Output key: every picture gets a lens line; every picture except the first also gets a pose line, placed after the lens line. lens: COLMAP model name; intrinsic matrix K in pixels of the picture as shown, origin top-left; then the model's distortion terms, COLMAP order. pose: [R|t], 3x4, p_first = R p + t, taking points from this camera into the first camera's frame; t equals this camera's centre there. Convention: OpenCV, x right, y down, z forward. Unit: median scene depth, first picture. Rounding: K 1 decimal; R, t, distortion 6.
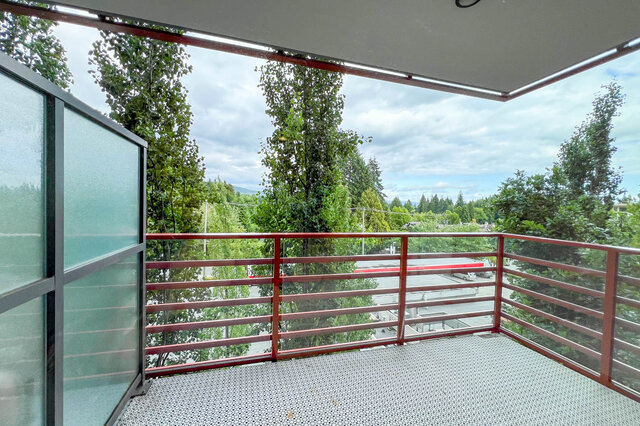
lens RADIAL K [[276.6, 0, 323.9], [0, 276.6, 211.2], [0, 0, 1]] dist [-0.008933, -0.000546]
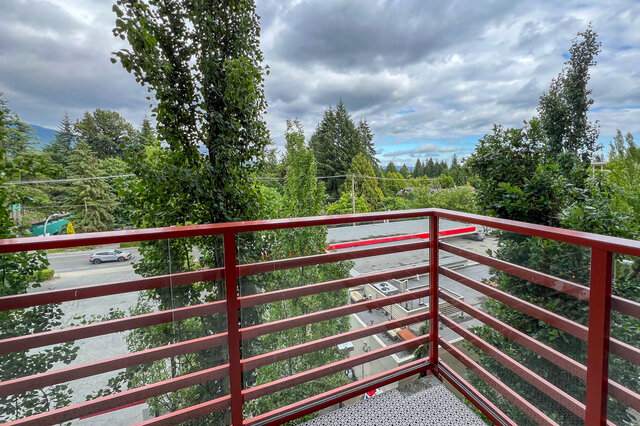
lens RADIAL K [[296.2, 0, 365.7], [0, 296.2, 185.9], [0, 0, 1]] dist [-0.012736, 0.000710]
pose [[0.986071, -0.042074, 0.160915, 0.157731], [0.038193, 0.998902, 0.027139, 0.001468], [-0.161880, -0.020615, 0.986595, 0.155745]]
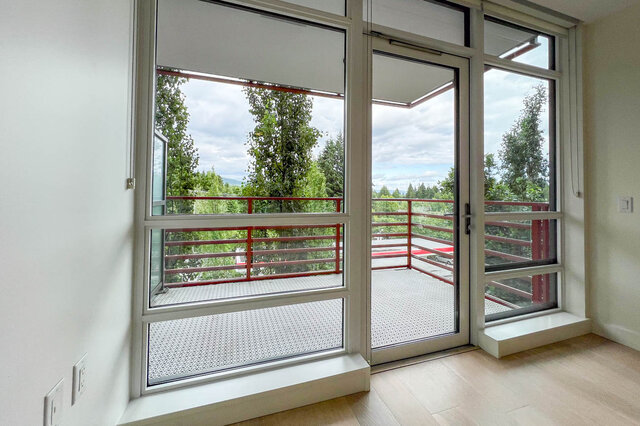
lens RADIAL K [[276.6, 0, 326.2], [0, 276.6, 188.3], [0, 0, 1]] dist [-0.008933, -0.000546]
pose [[0.999009, -0.013294, 0.042466, 0.060281], [0.015297, 0.998769, -0.047176, 0.036391], [-0.041787, 0.047779, 0.997983, -0.177388]]
